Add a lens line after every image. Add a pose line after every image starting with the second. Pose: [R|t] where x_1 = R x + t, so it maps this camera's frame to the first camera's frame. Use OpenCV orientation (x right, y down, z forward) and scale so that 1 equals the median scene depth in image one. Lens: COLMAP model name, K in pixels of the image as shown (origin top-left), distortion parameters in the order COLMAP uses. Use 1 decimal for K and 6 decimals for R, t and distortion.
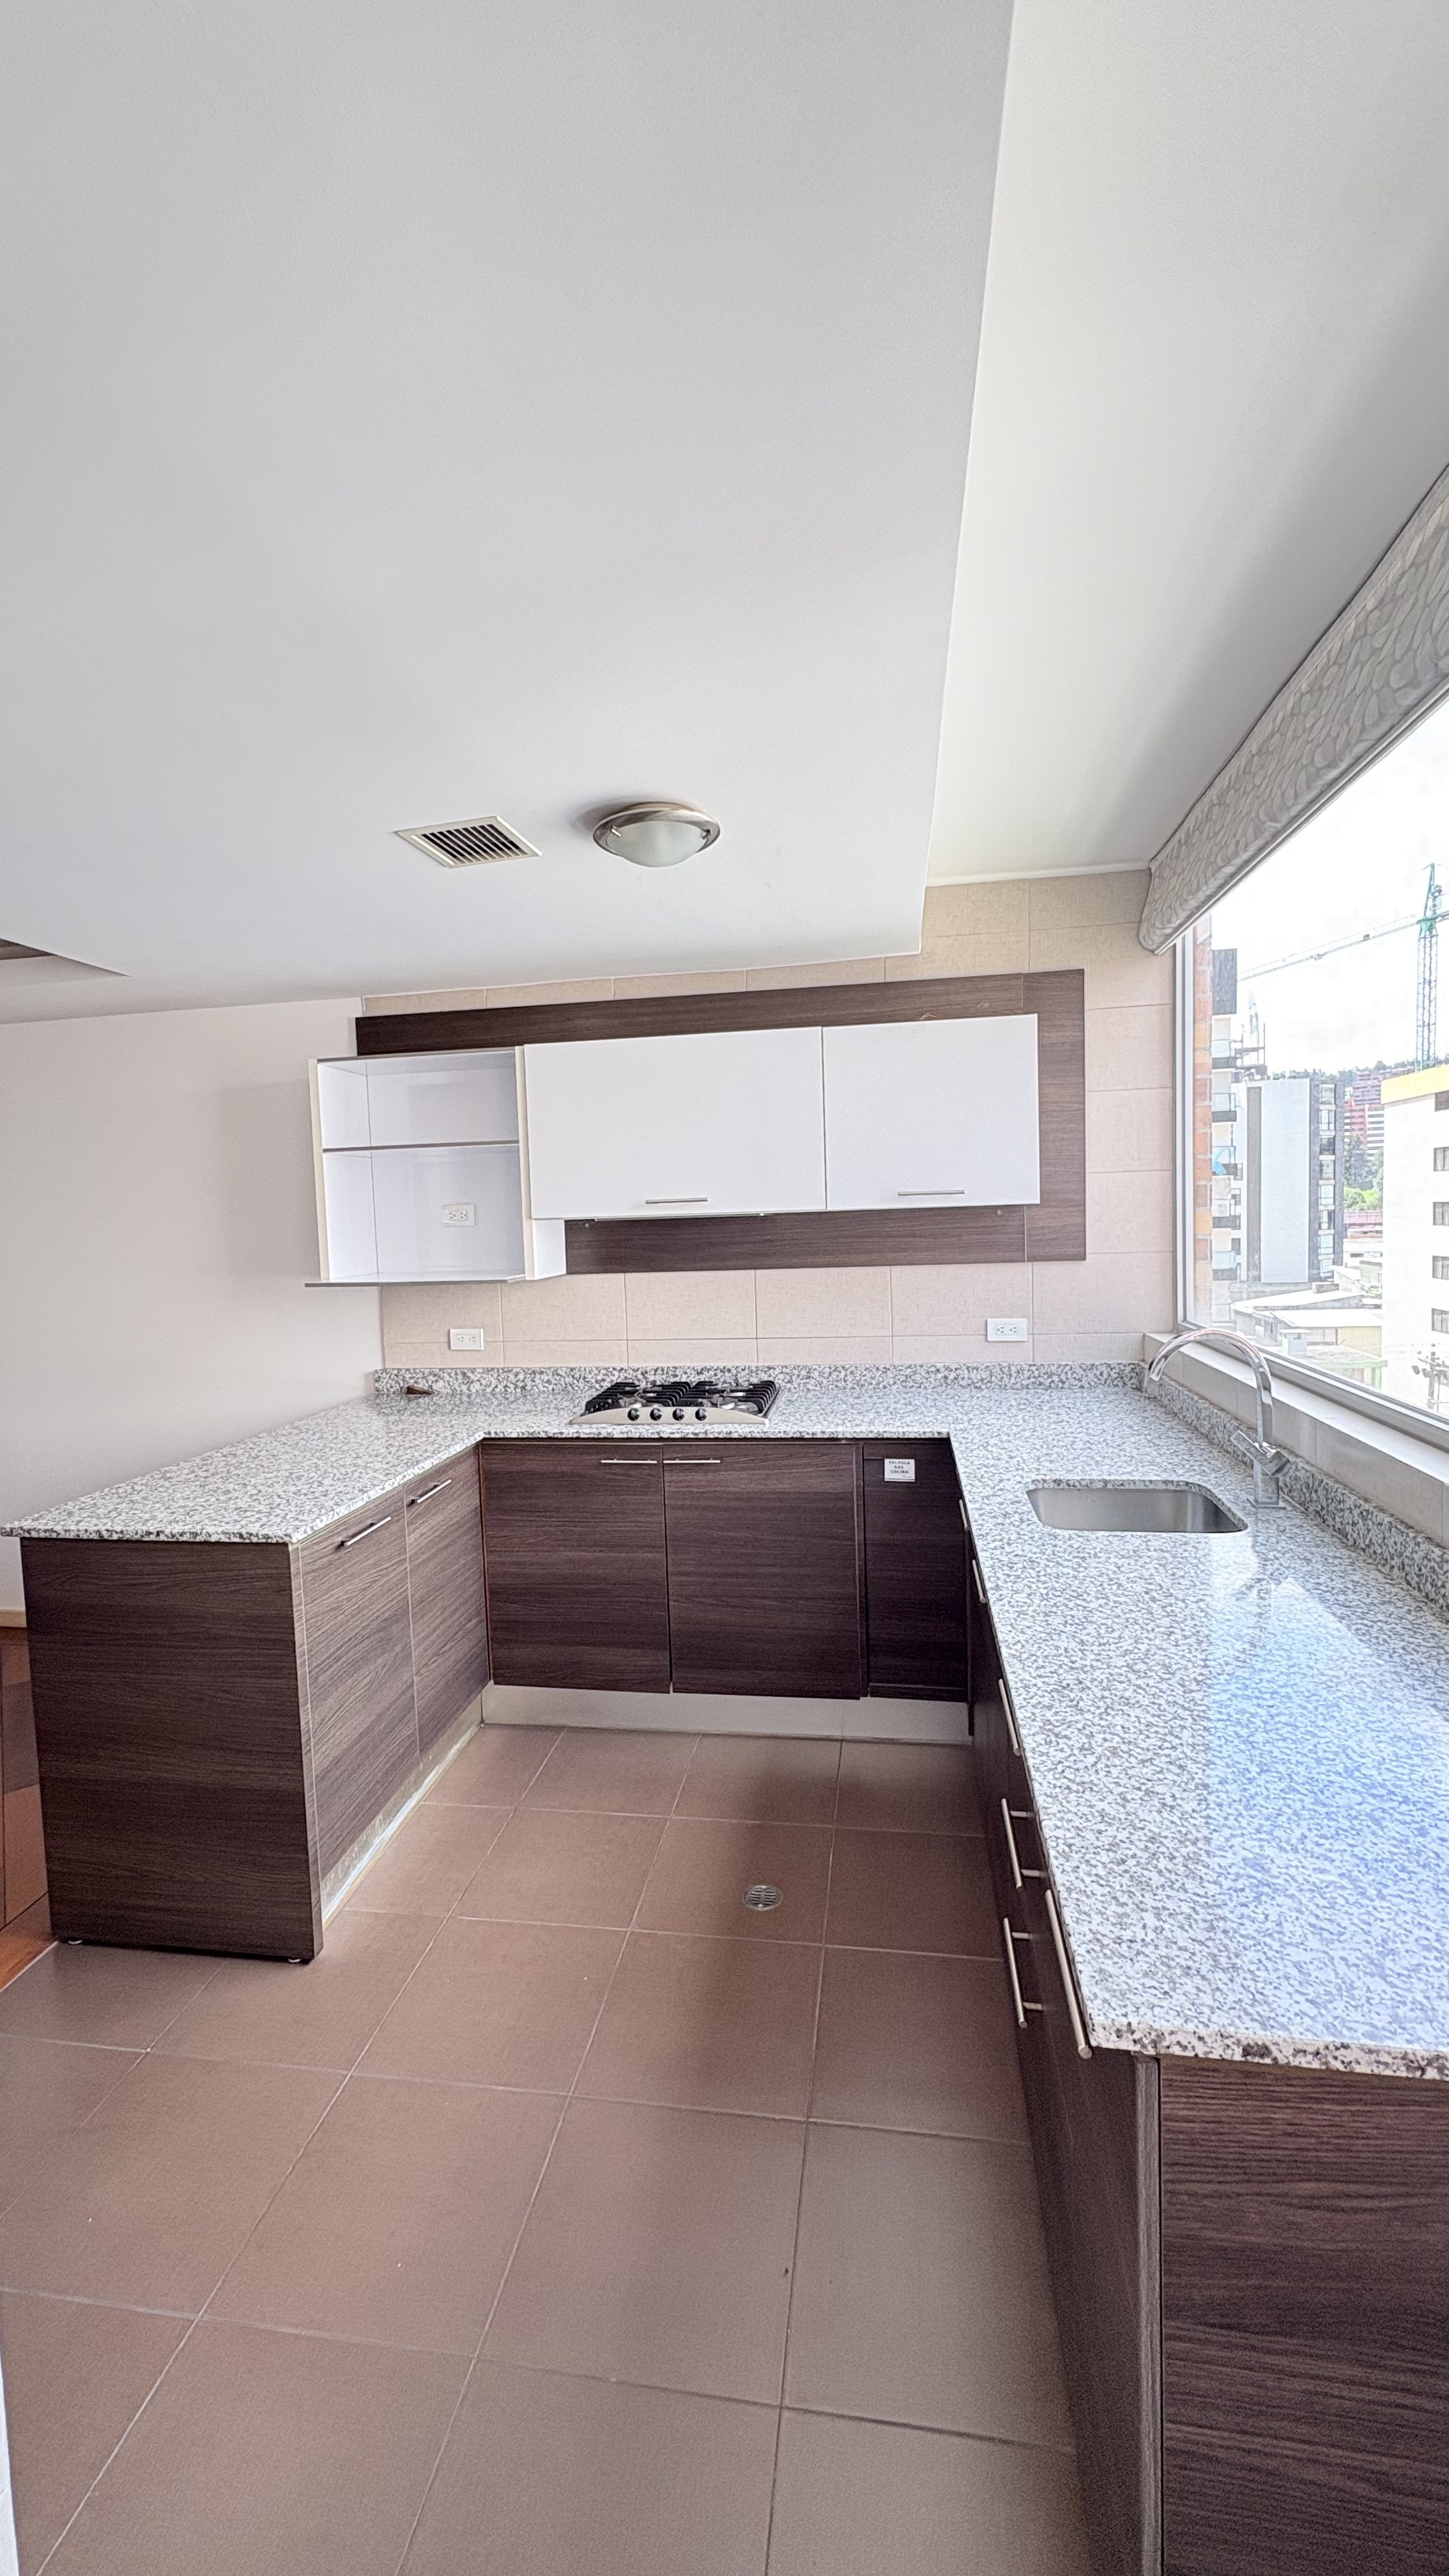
lens RADIAL K [[1019.4, 0, 724.5], [0, 1019.4, 1288.0], [0, 0, 1]] dist [0.000761, -0.000042]
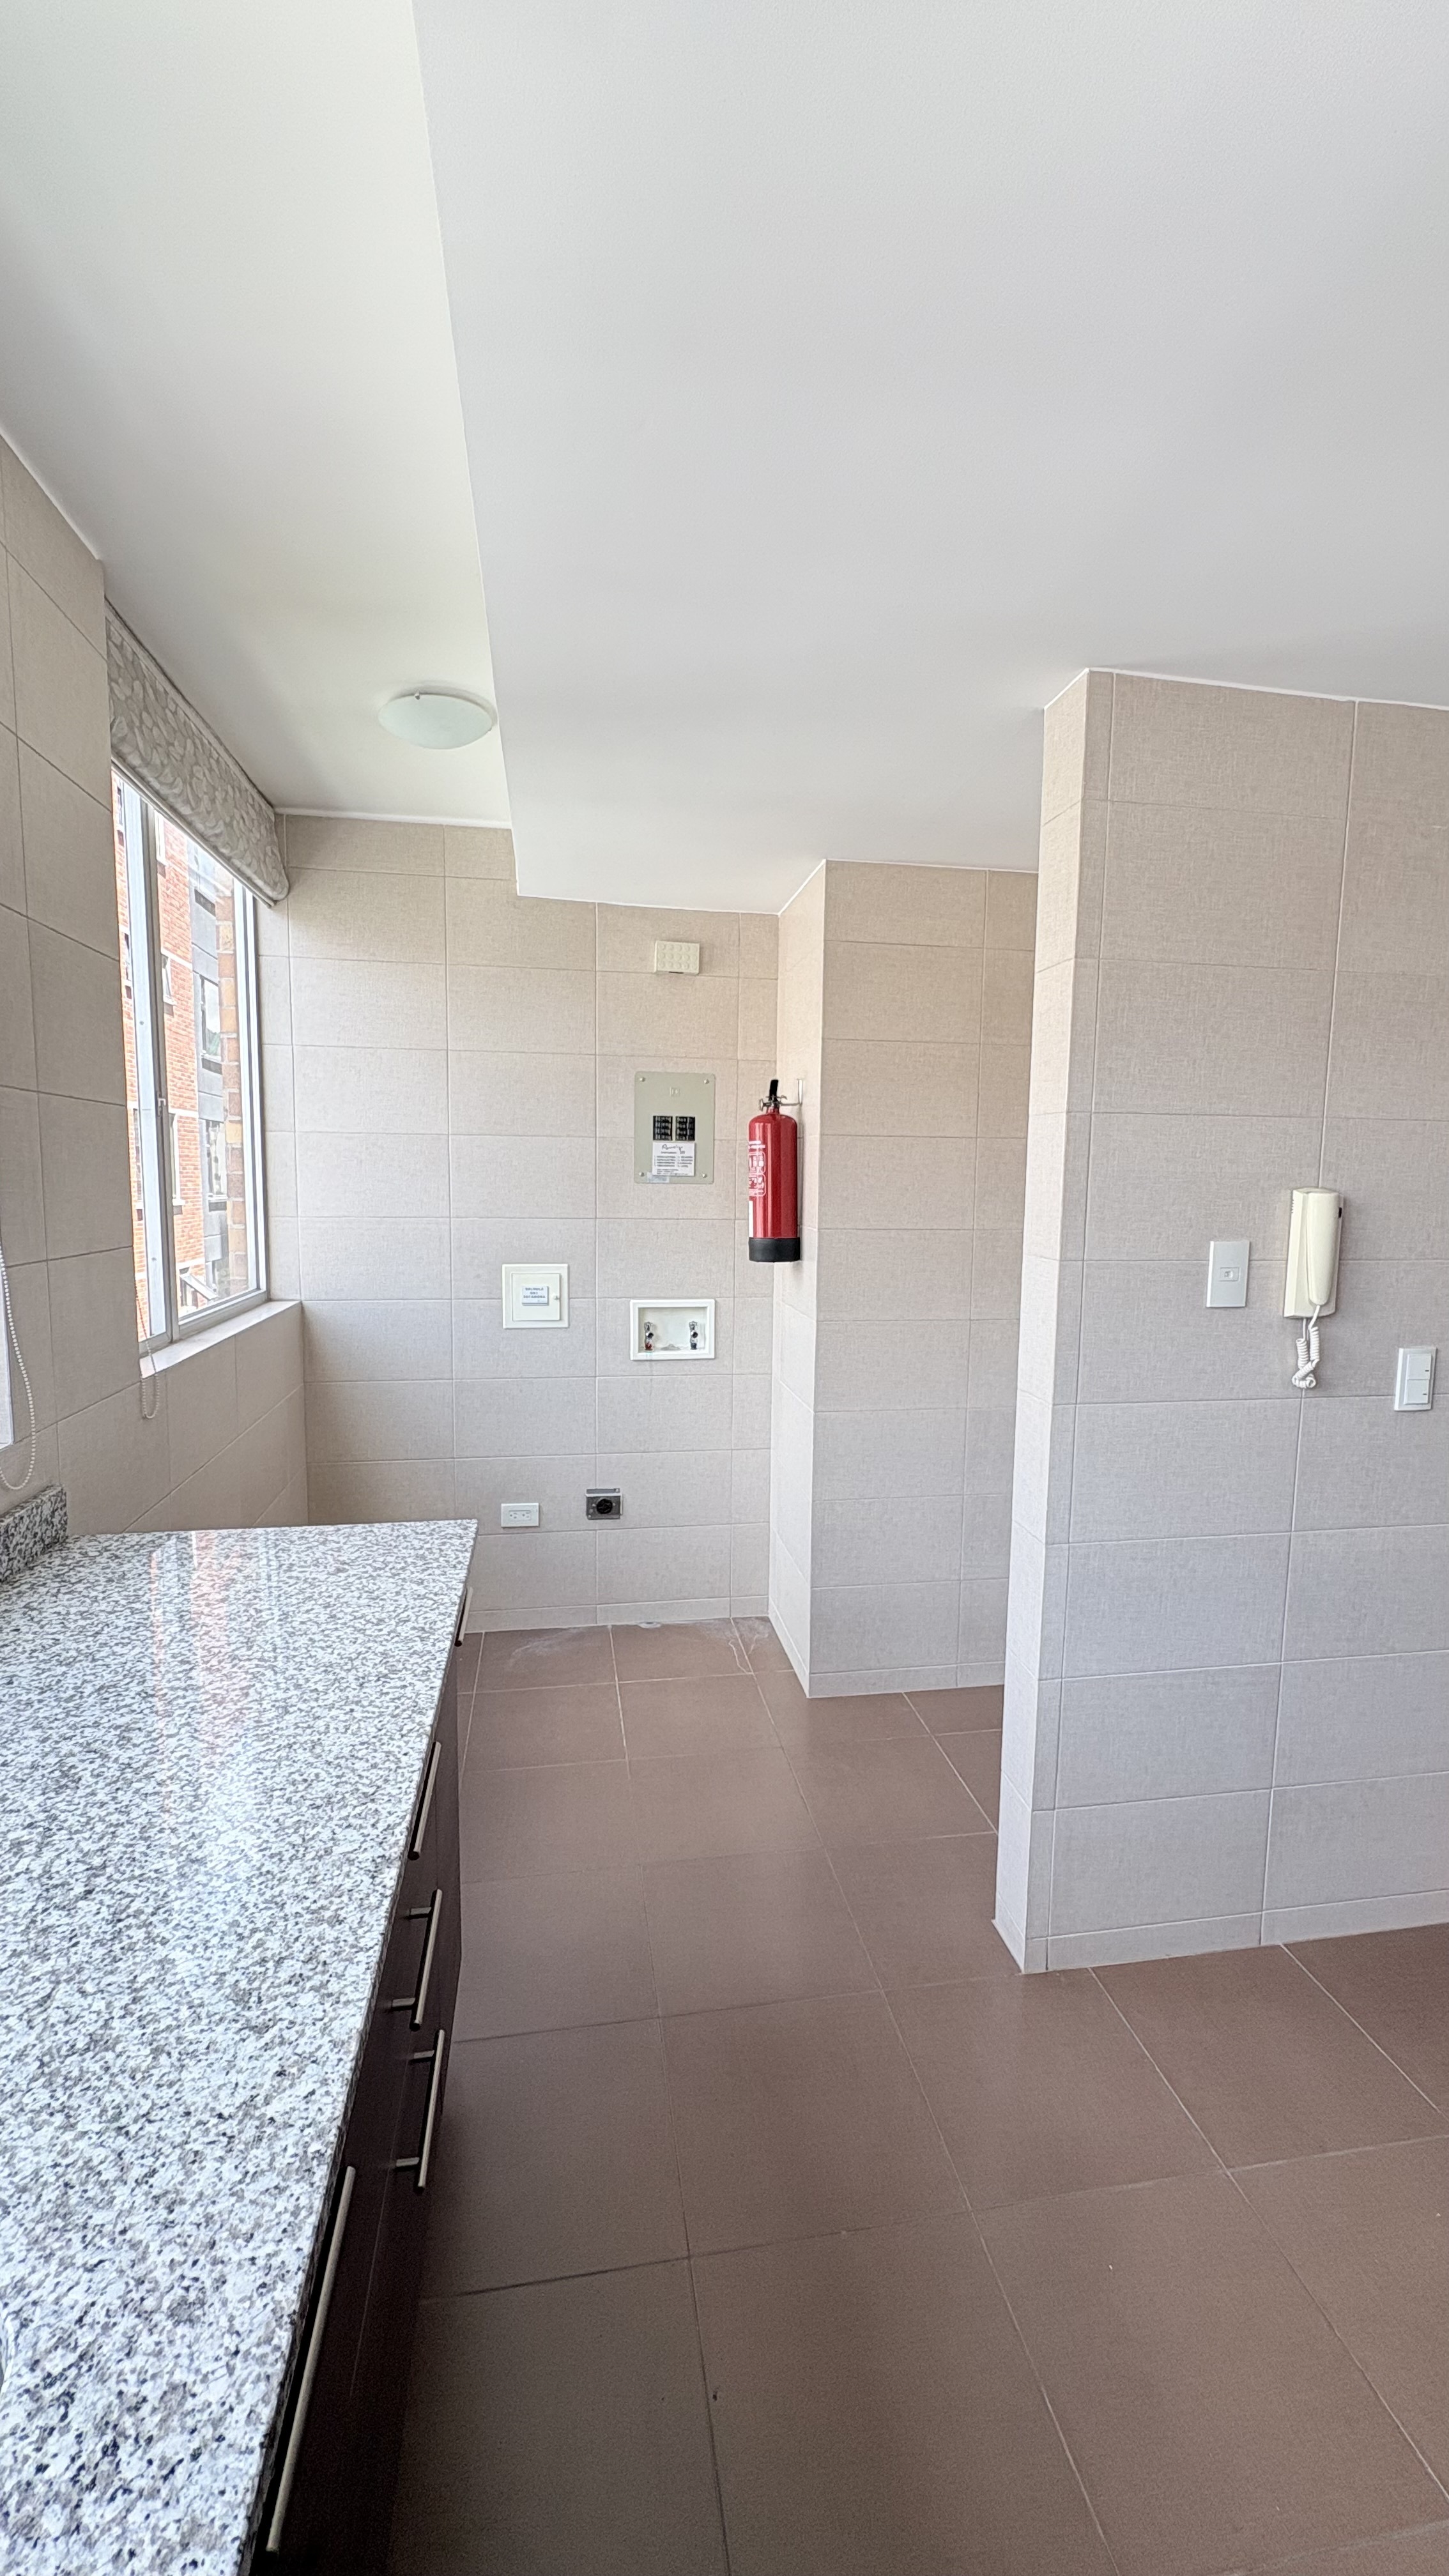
lens RADIAL K [[1019.4, 0, 724.5], [0, 1019.4, 1288.0], [0, 0, 1]] dist [0.000761, -0.000042]
pose [[-0.946564, 0.058266, -0.317209, 0.301200], [-0.001656, 0.982654, 0.185441, -0.118387], [0.322511, 0.176057, -0.930049, 1.815582]]
